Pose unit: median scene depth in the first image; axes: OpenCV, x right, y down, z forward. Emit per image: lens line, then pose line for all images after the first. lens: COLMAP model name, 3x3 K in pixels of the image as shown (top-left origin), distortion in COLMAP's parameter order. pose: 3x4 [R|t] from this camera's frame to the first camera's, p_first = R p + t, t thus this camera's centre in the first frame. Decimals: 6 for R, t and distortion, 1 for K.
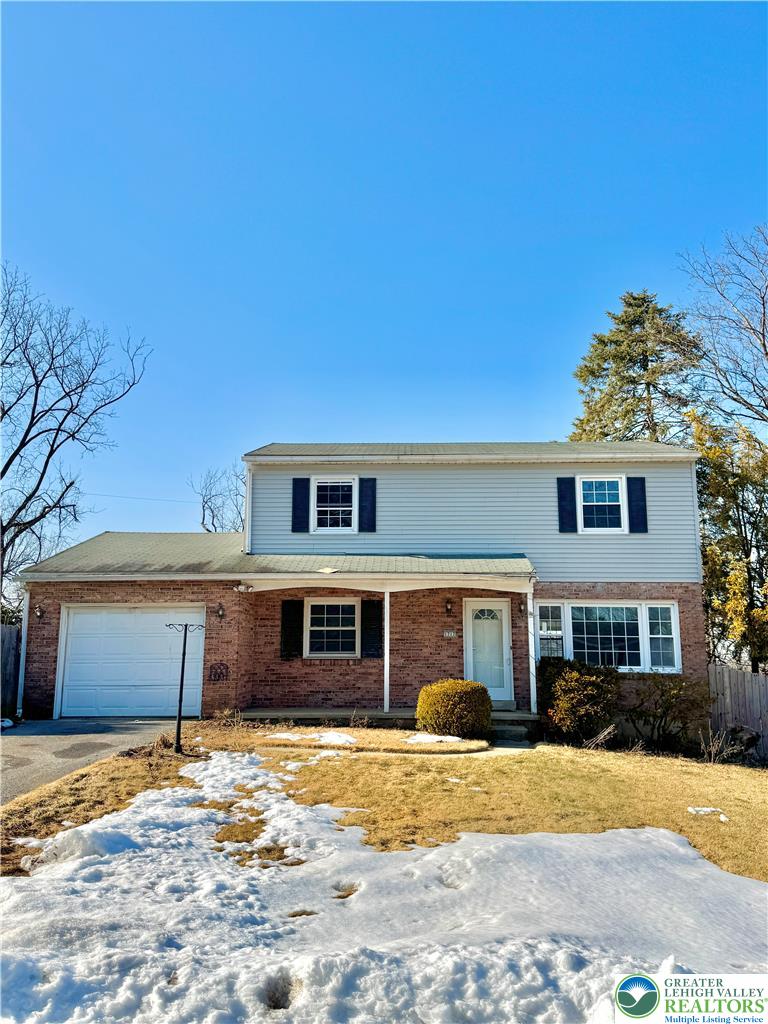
lens RADIAL K [[833.3, 0, 376.4], [0, 833.3, 510.3], [0, 0, 1]] dist [0.086901, -0.032284]
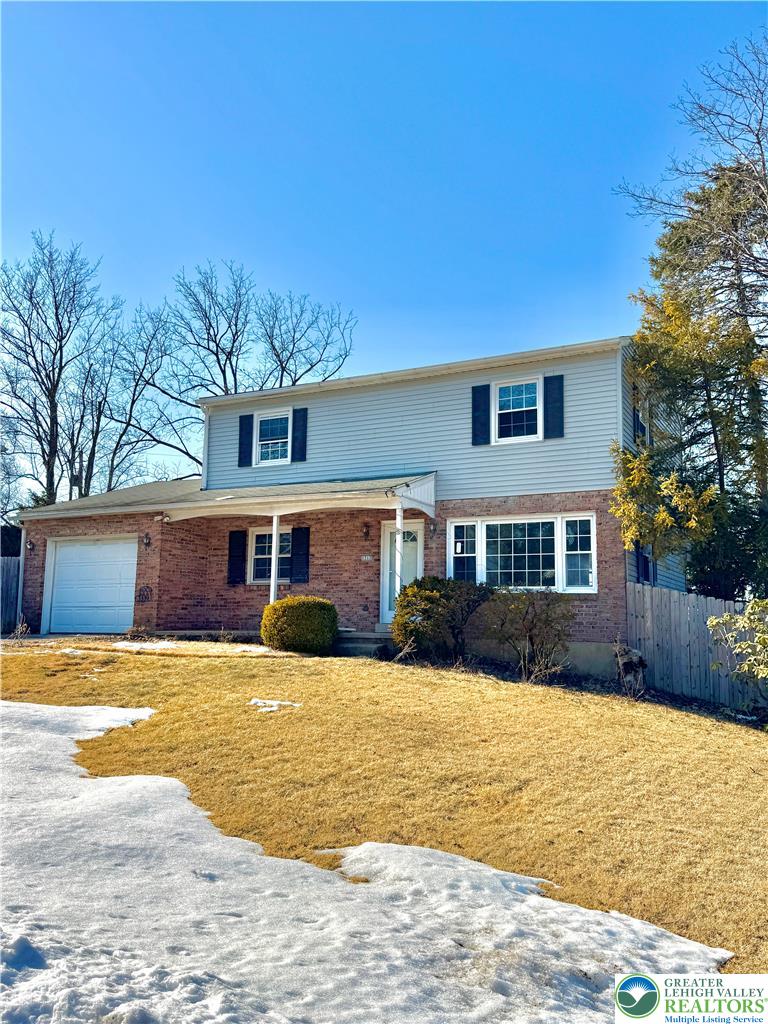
lens RADIAL K [[833.3, 0, 388.7], [0, 833.3, 507.9], [0, 0, 1]] dist [0.086901, -0.032284]
pose [[0.901362, -0.052826, -0.429832, 0.532639], [0.066133, 0.997681, 0.016068, 0.074887], [0.427987, -0.042909, 0.902766, 0.126039]]
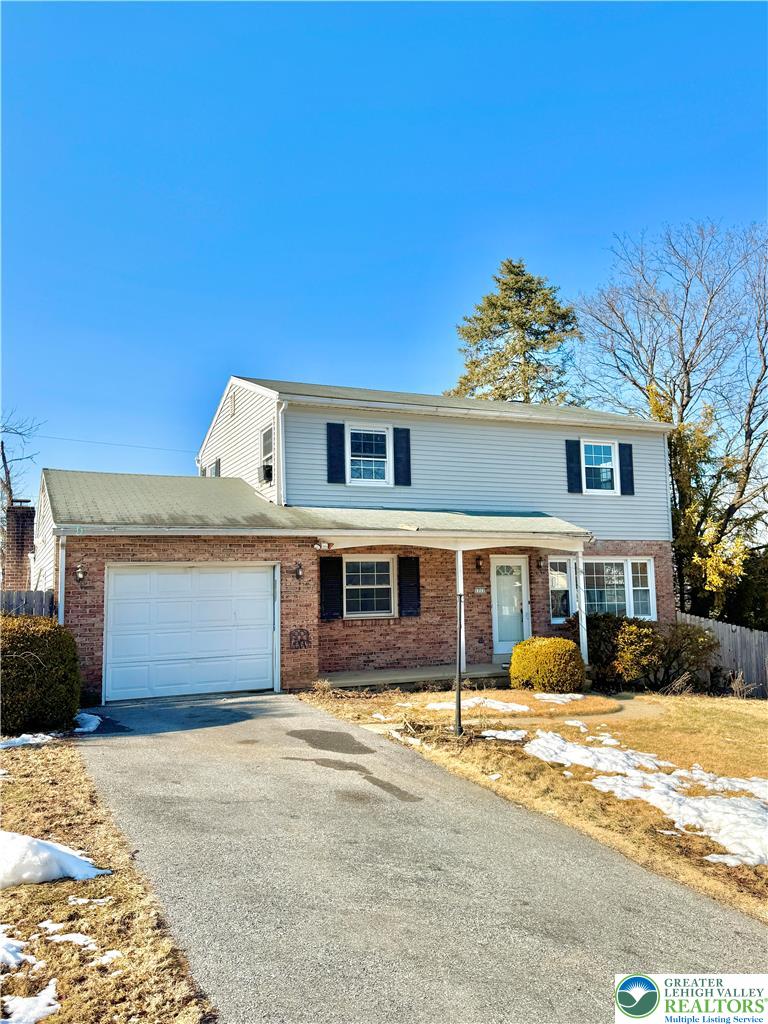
lens RADIAL K [[833.3, 0, 384.9], [0, 833.3, 511.9], [0, 0, 1]] dist [0.086901, -0.032284]
pose [[0.897426, 0.022137, 0.440610, -0.454372], [-0.054862, 0.996588, 0.061671, -0.001408], [-0.437741, -0.079517, 0.895578, 0.159261]]
